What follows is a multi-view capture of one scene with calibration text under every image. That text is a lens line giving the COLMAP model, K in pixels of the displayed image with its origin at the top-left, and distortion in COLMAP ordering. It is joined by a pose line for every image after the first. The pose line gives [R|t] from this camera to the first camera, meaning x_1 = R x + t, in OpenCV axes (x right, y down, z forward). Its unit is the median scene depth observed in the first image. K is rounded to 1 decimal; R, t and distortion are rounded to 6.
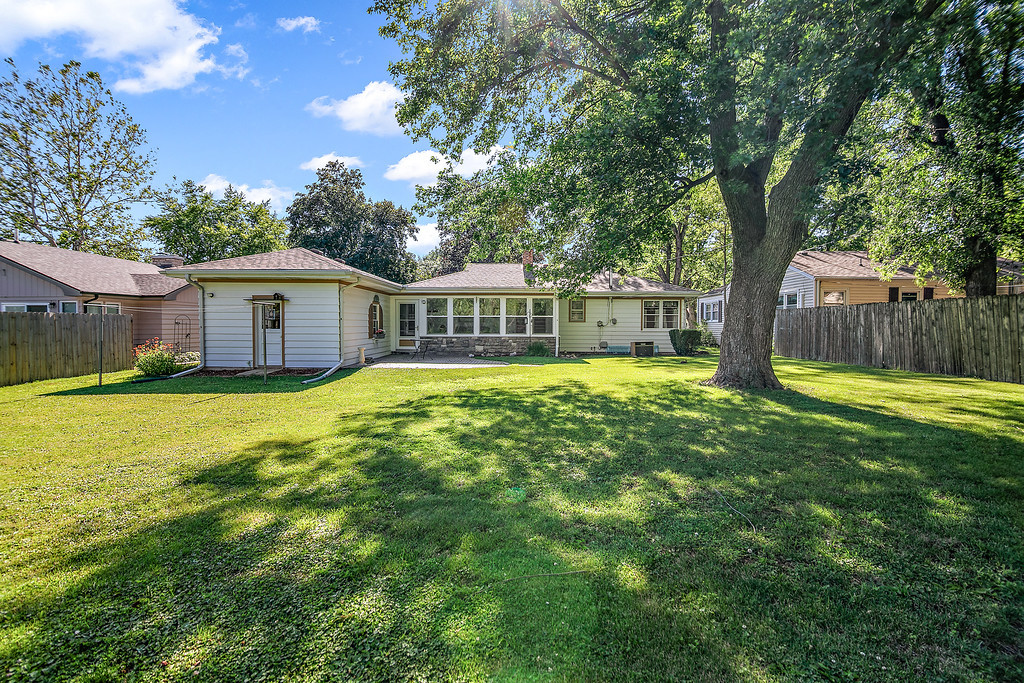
lens RADIAL K [[460.6, 0, 511.7], [0, 460.6, 335.7], [0, 0, 1]] dist [0.024269, -0.000036]
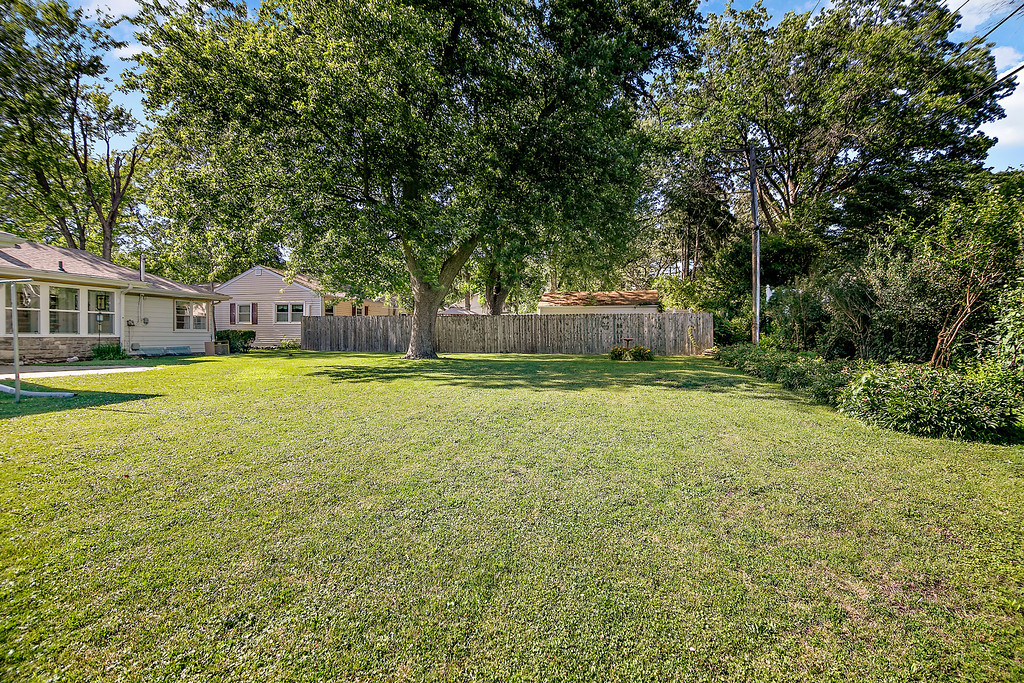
lens RADIAL K [[460.6, 0, 511.7], [0, 460.6, 335.7], [0, 0, 1]] dist [0.024269, -0.000036]
pose [[0.259415, -0.000555, 0.965766, -0.552070], [0.013706, 0.999901, -0.003107, 0.012371], [-0.965669, 0.014043, 0.259397, 0.078671]]
